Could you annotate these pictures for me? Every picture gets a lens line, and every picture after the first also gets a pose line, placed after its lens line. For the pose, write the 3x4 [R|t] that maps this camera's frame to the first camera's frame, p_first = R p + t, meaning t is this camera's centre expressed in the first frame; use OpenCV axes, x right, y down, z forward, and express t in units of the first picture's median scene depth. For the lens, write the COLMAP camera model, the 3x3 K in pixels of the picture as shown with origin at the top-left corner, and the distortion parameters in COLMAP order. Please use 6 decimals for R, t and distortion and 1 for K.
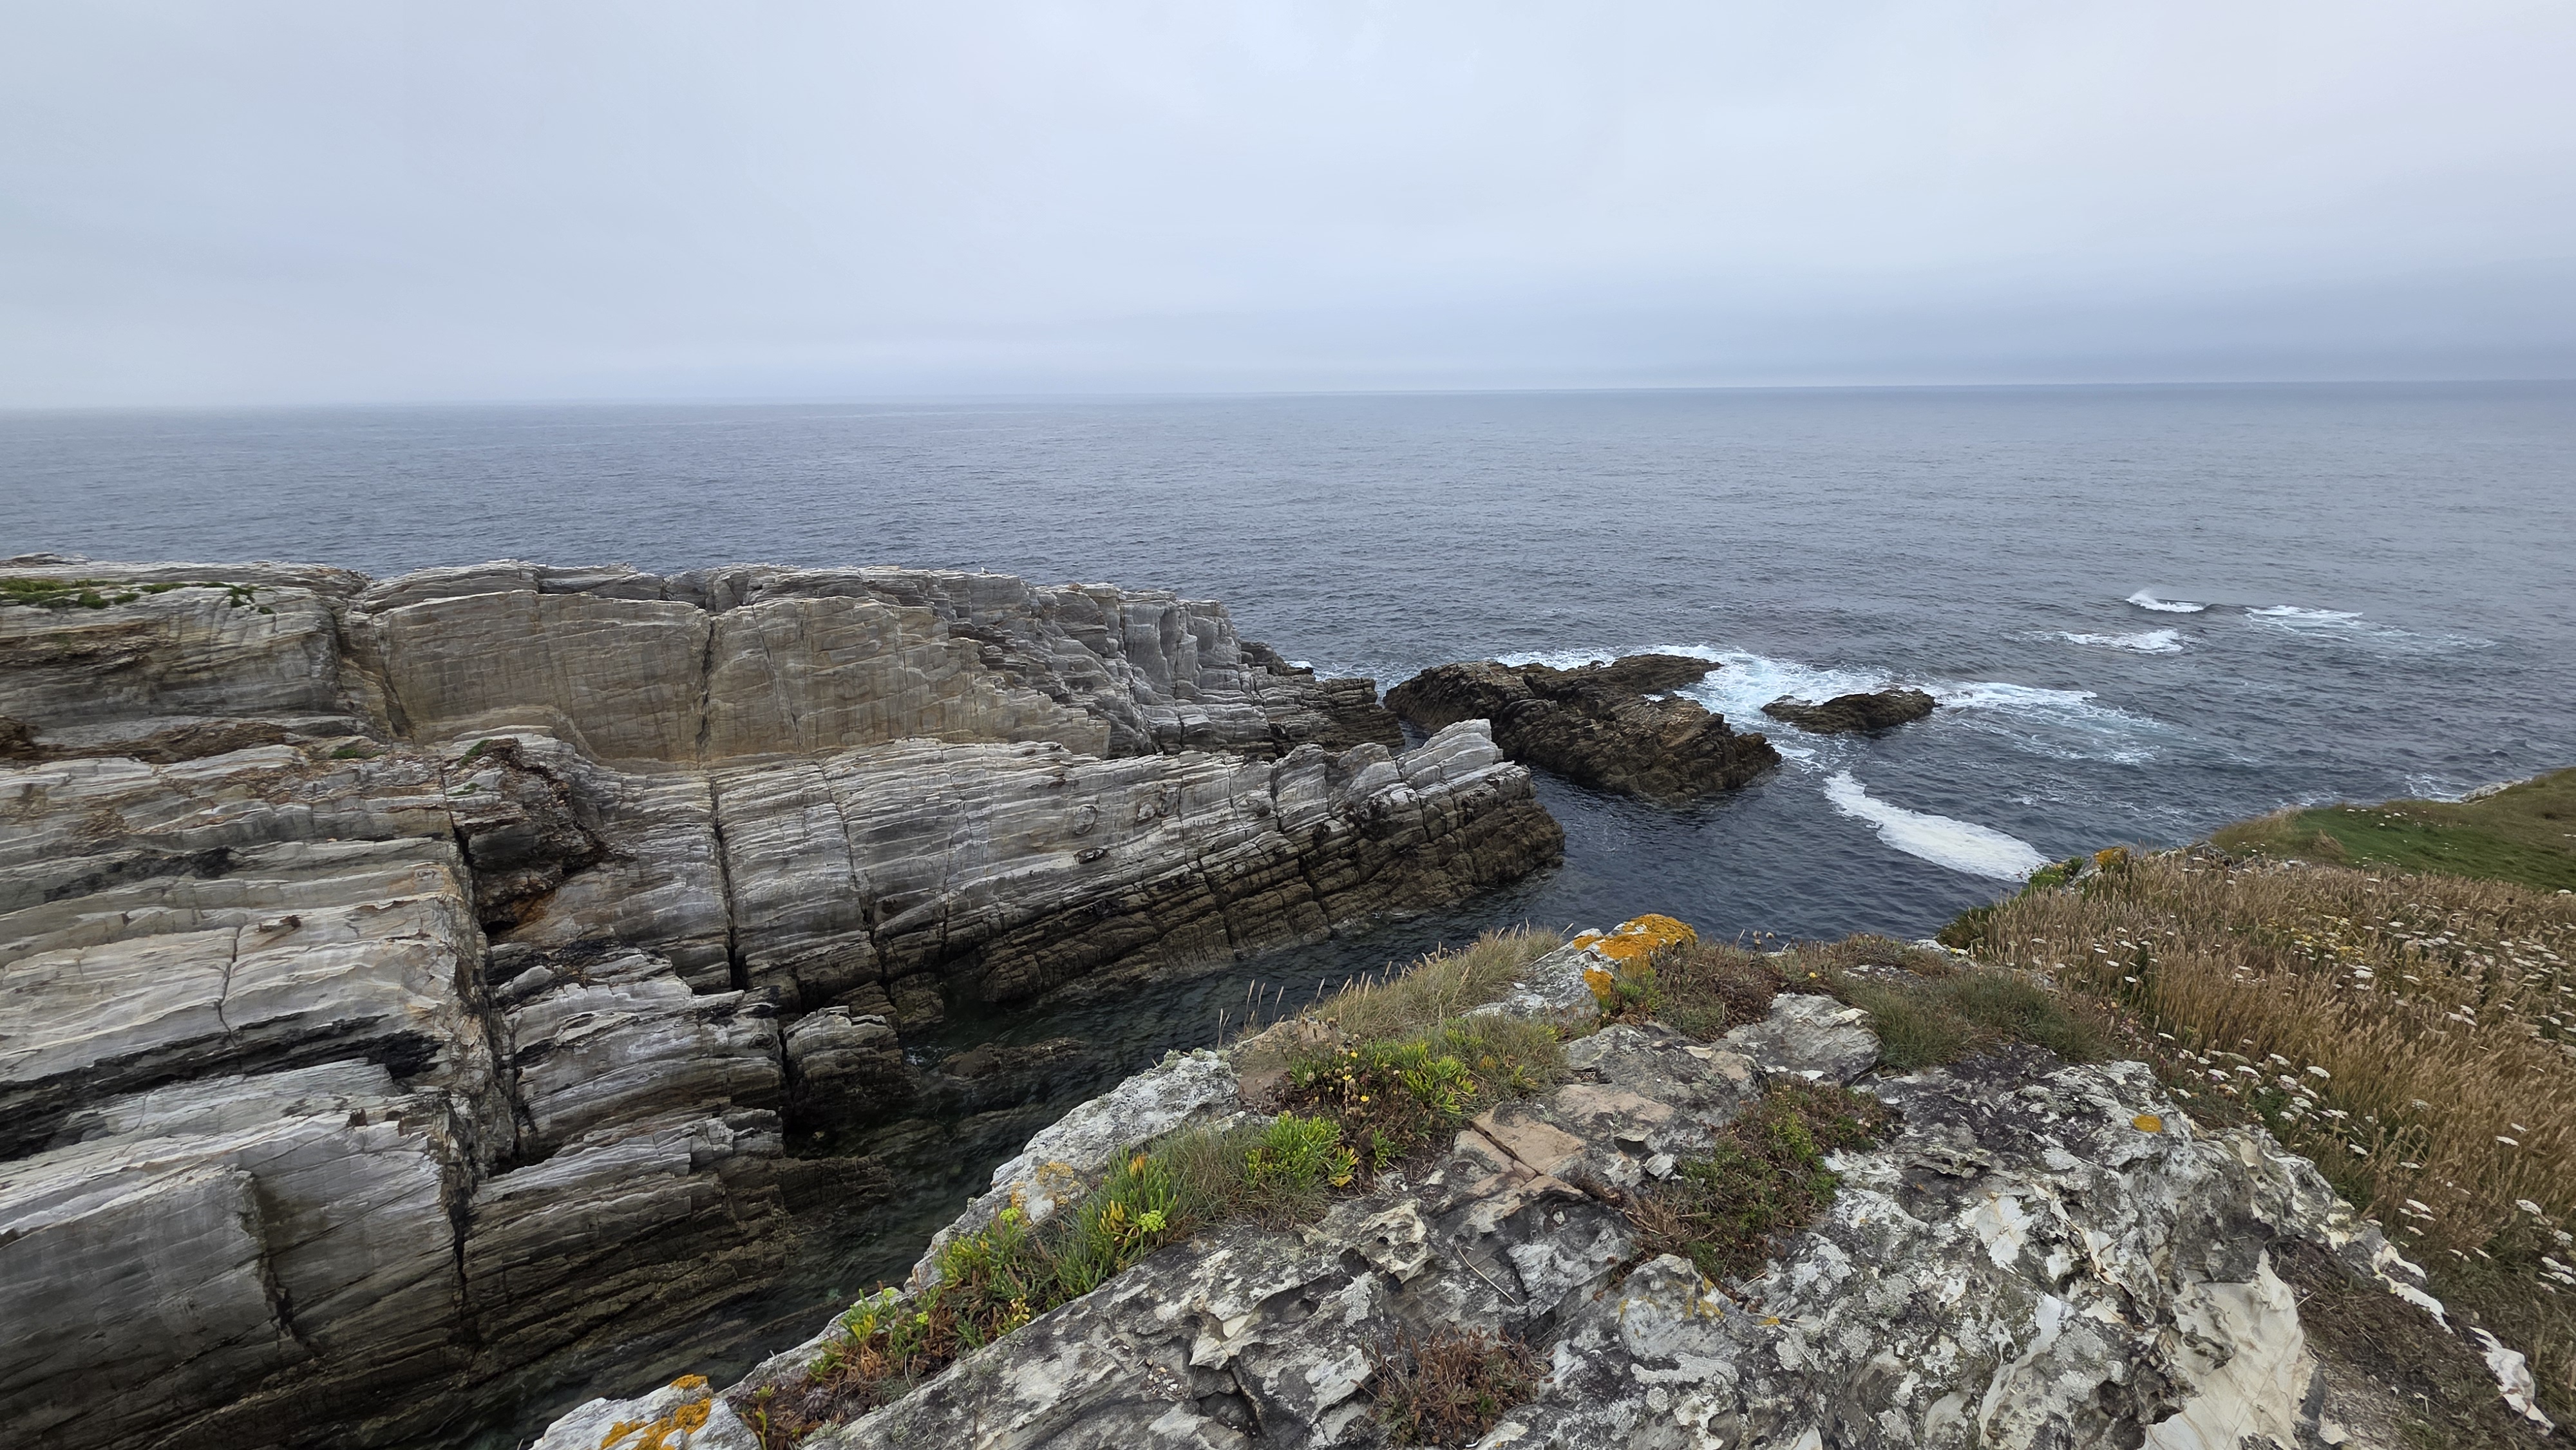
lens RADIAL K [[1024.3, 0, 1278.7], [0, 1024.3, 727.4], [0, 0, 1]] dist [-0.003177, -0.000457]
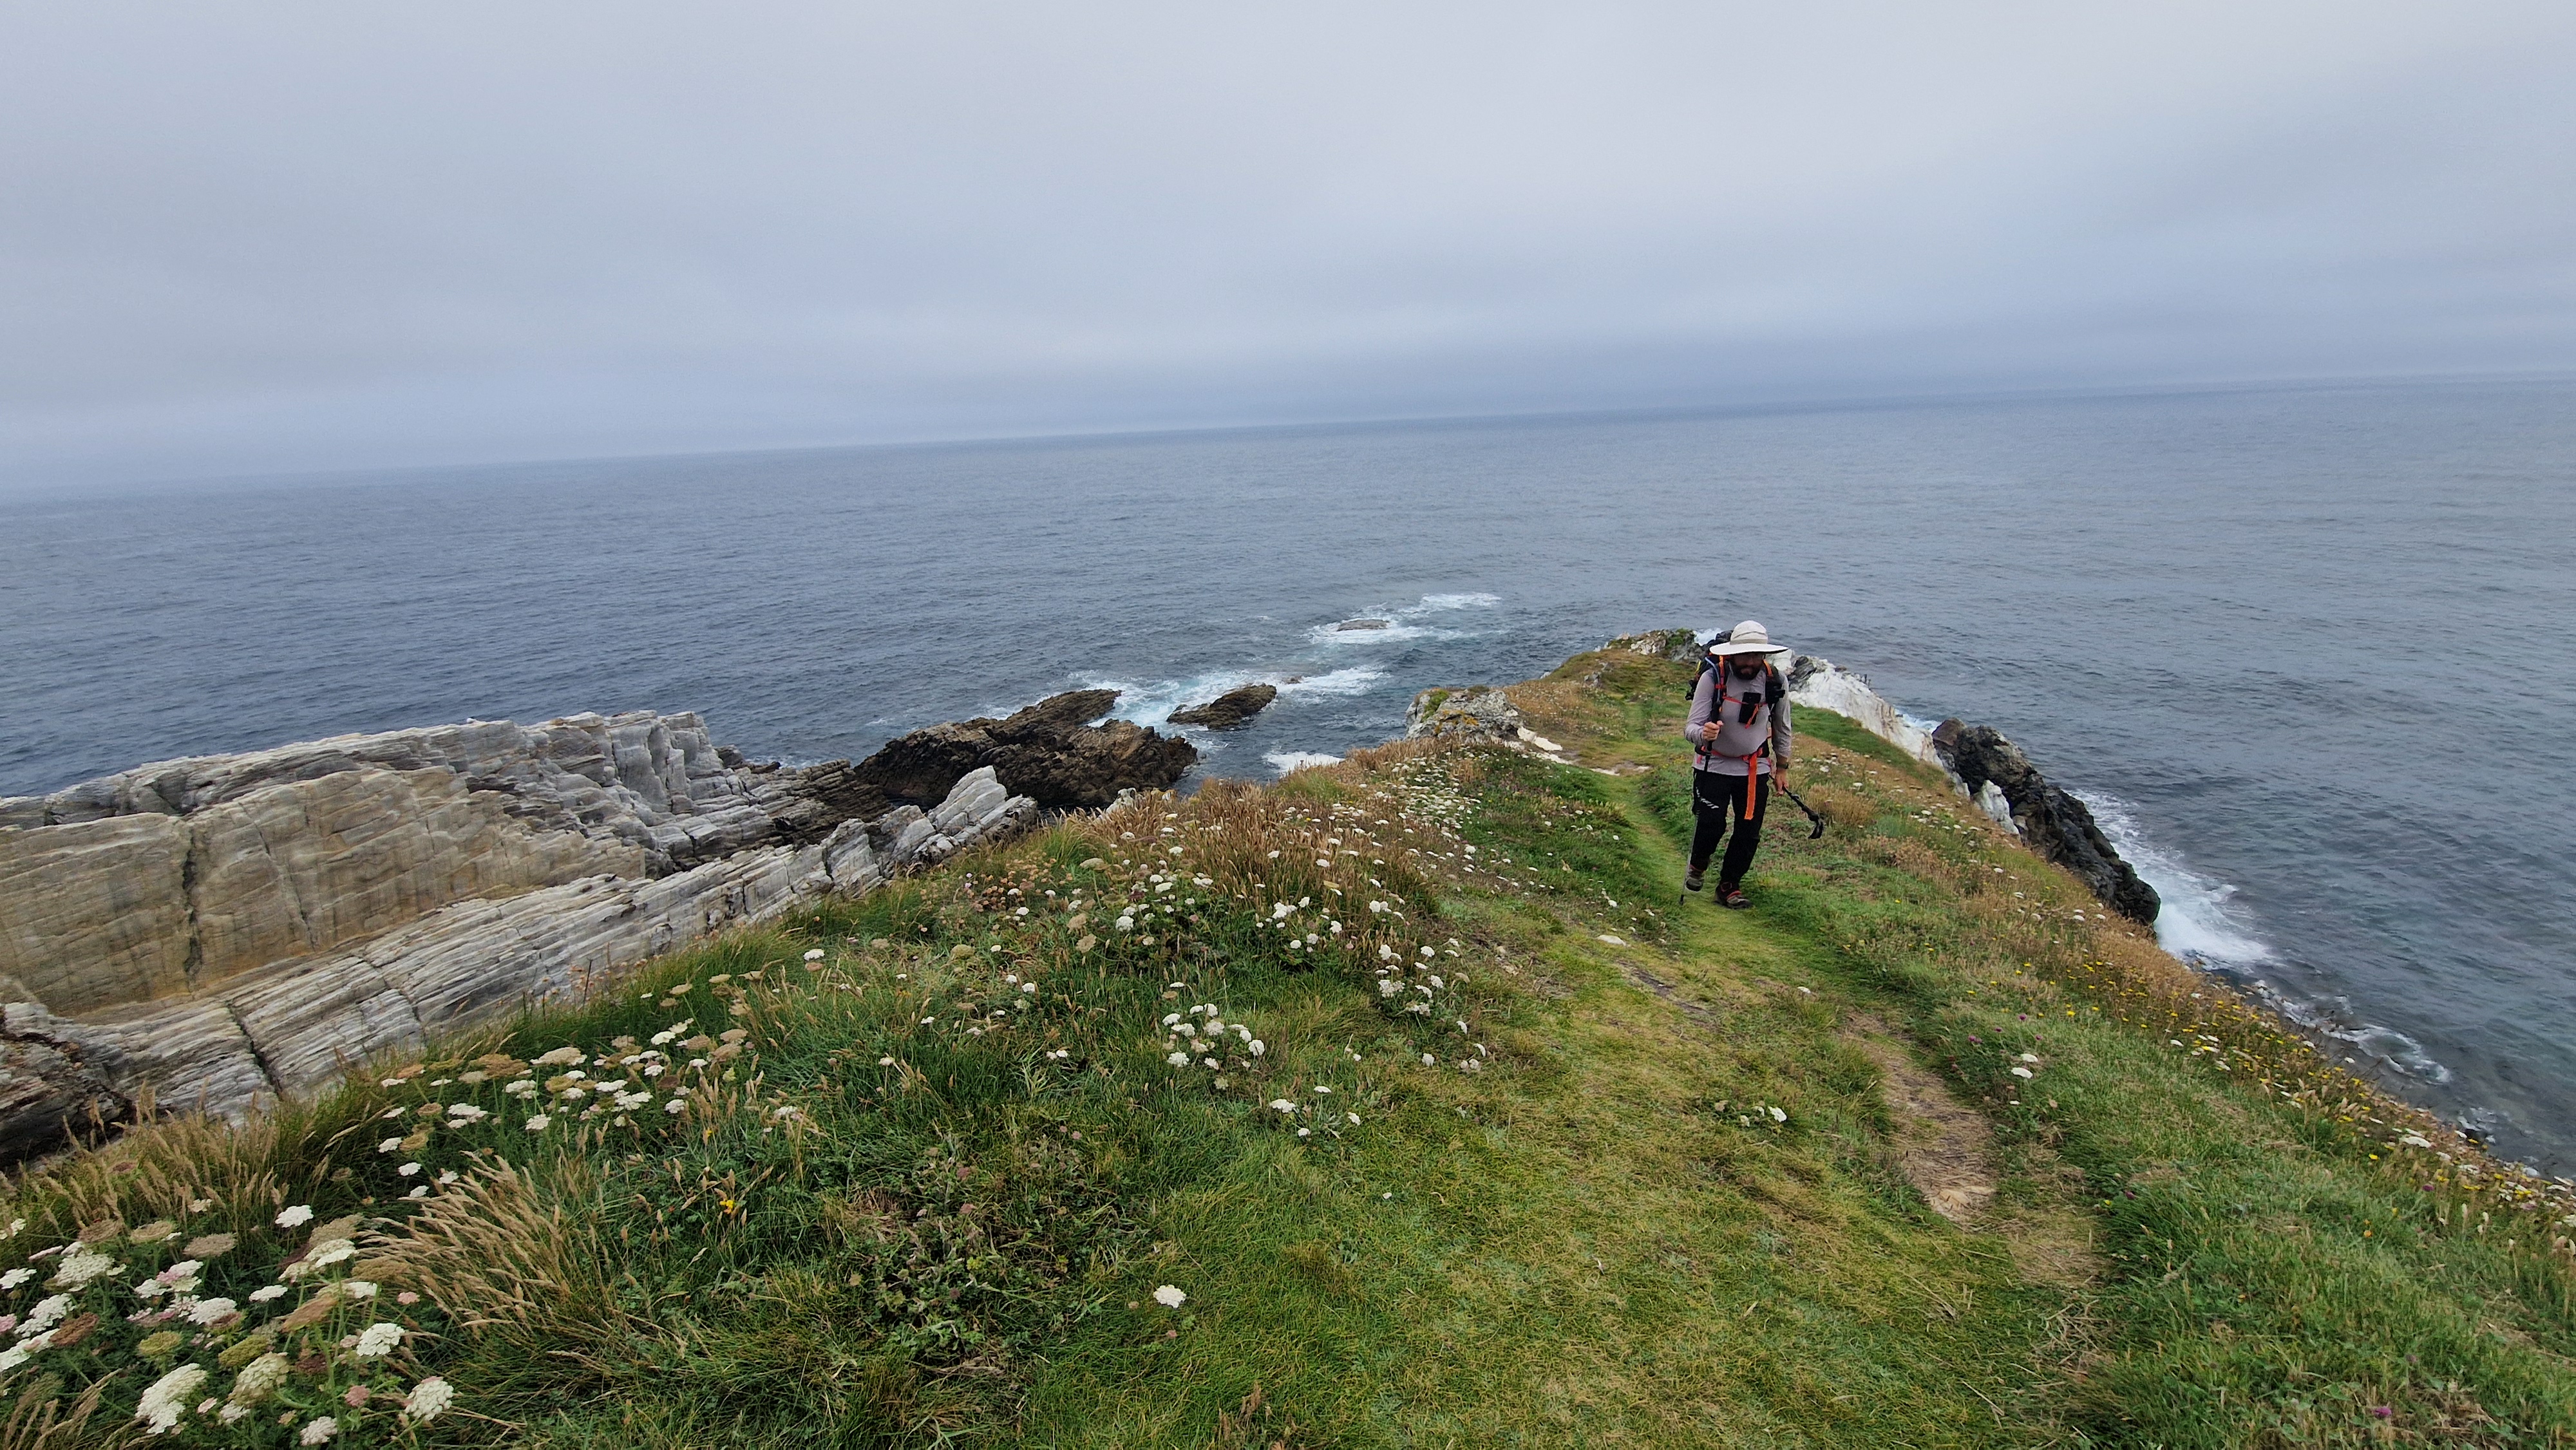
lens RADIAL K [[1009.1, 0, 1285.4], [0, 1009.1, 731.7], [0, 0, 1]] dist [-0.002340, -0.000302]
pose [[0.803768, -0.195677, 0.561843, -0.230585], [0.222317, 0.974739, 0.021434, 0.005761], [-0.551845, 0.107679, 0.826966, -0.210999]]
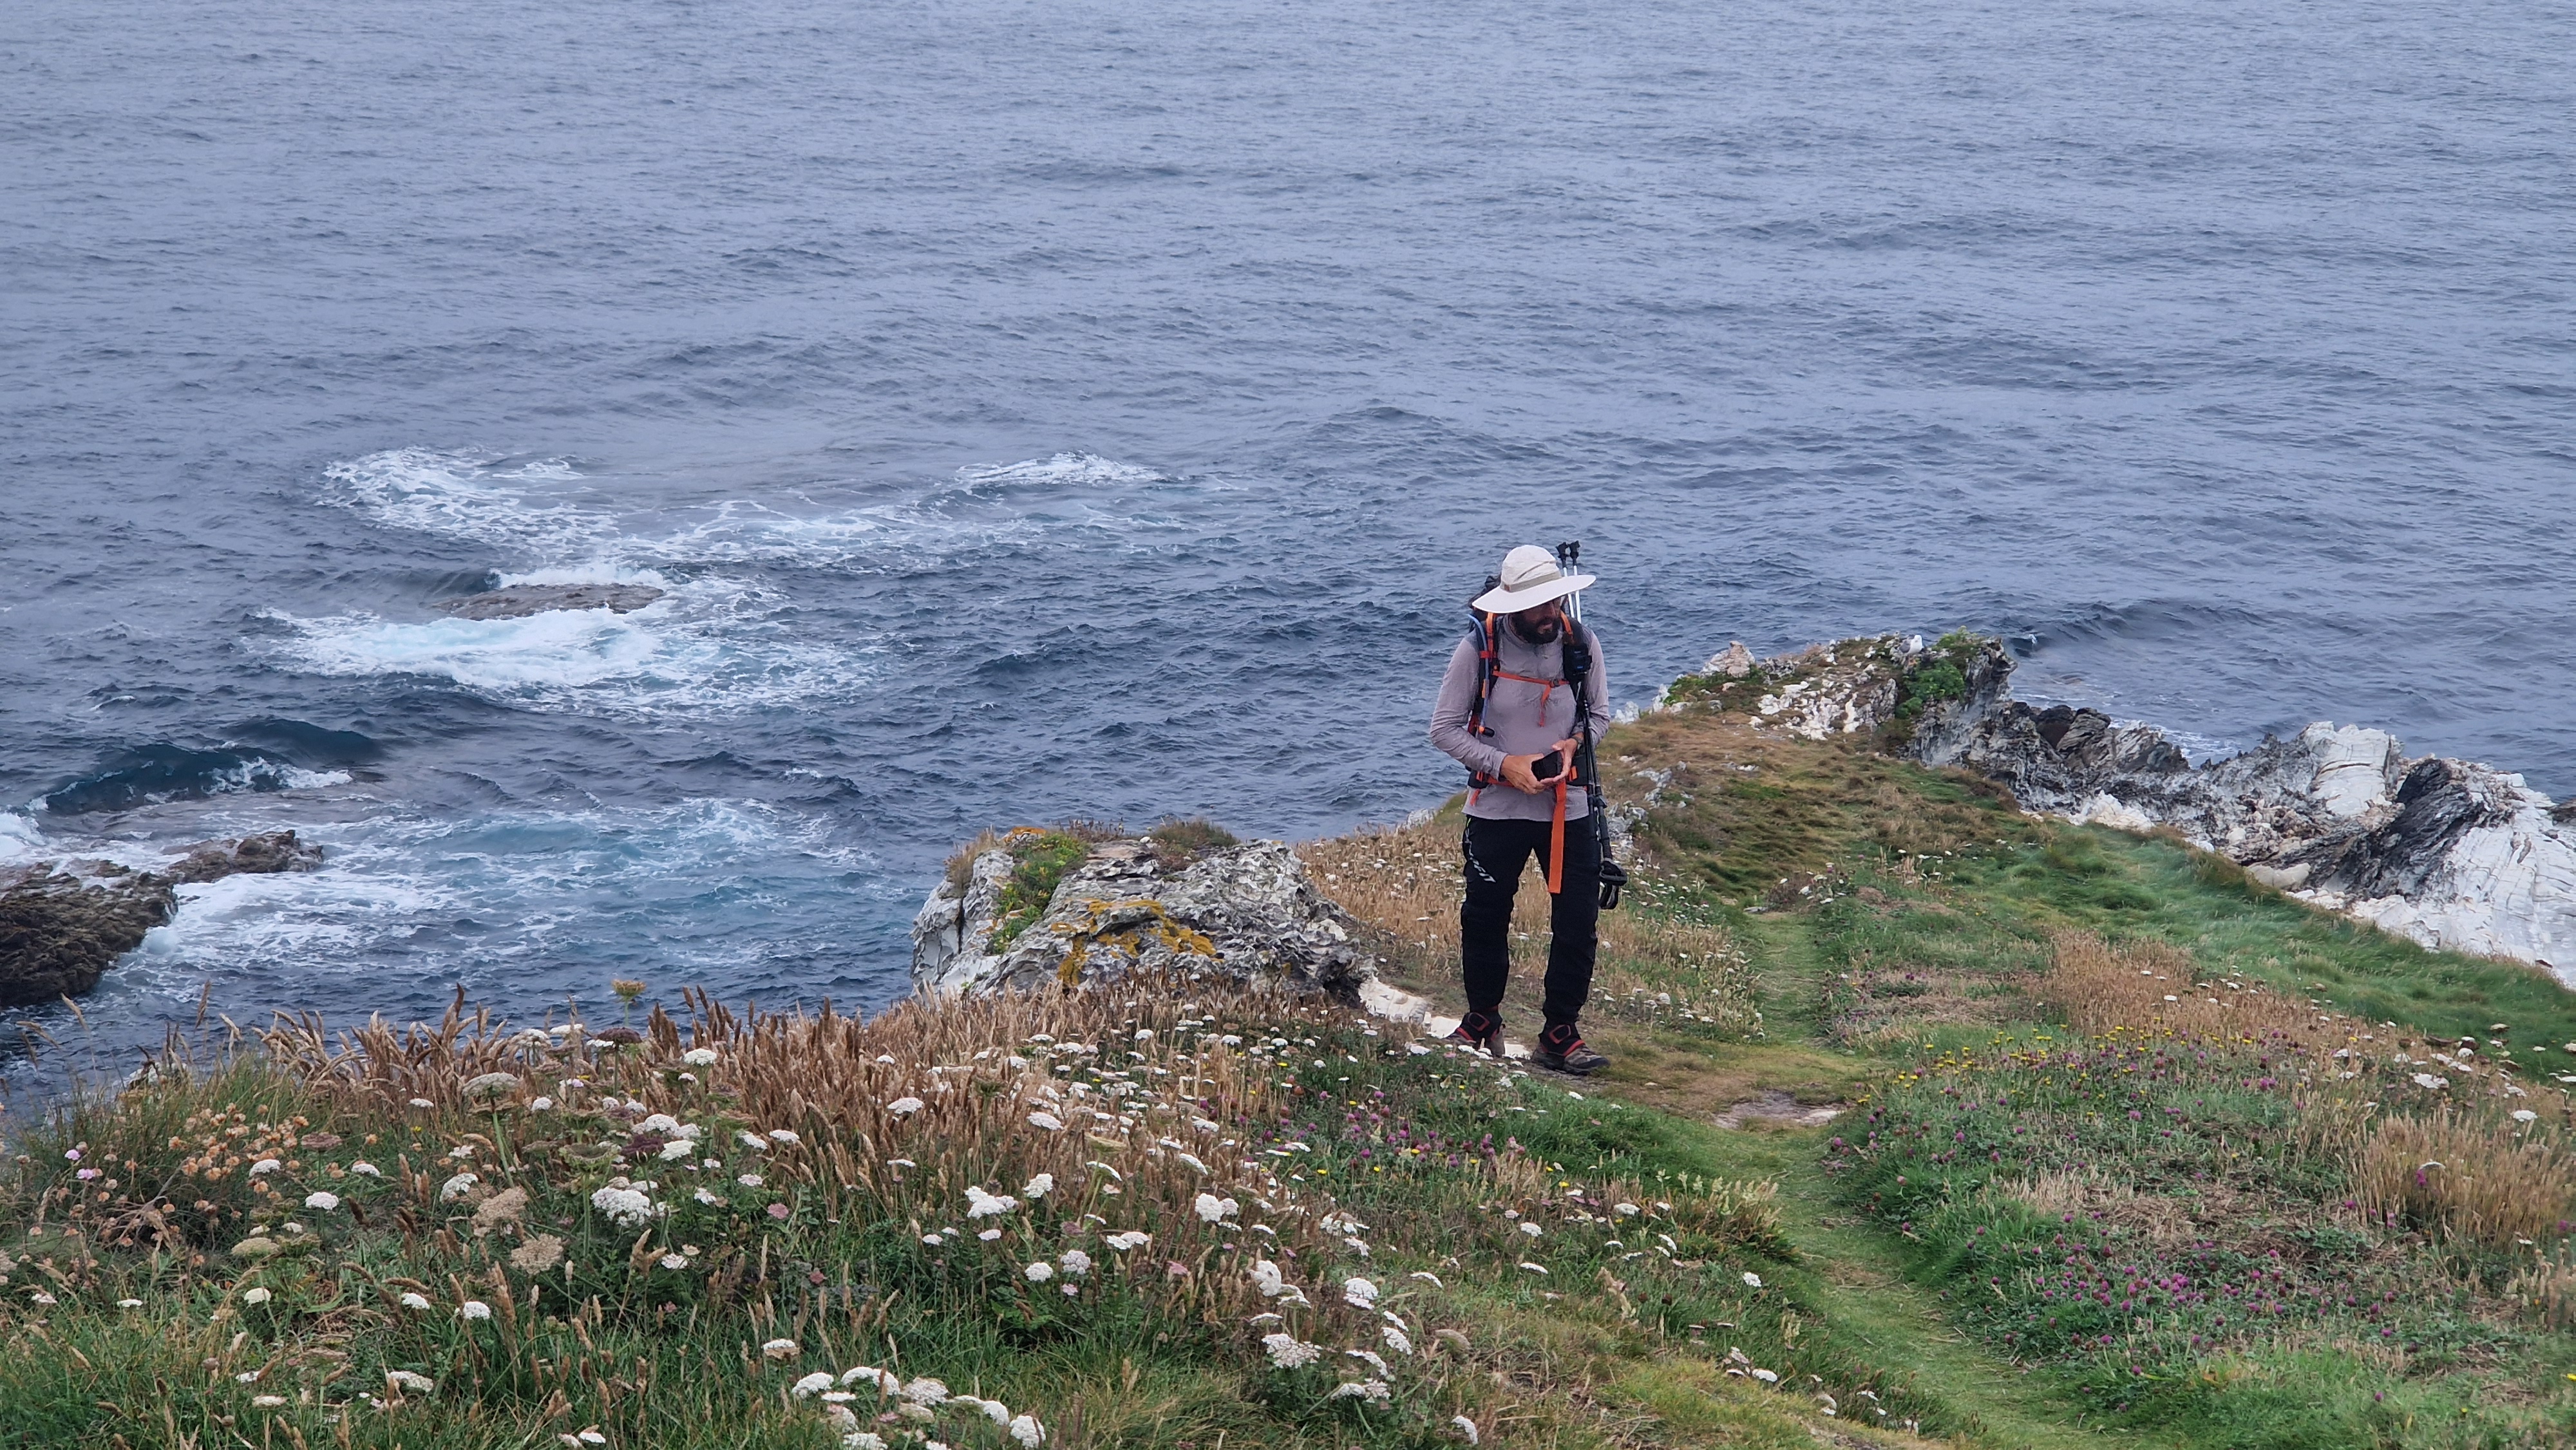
lens RADIAL K [[5227.4, 0, 1288.1], [0, 5227.4, 724.1], [0, 0, 1]] dist [0.216242, 0.000000]
pose [[0.642914, -0.130373, 0.754761, -1.905296], [0.212343, 0.977120, -0.012094, 0.122193], [-0.735915, 0.168043, 0.655889, -1.310663]]
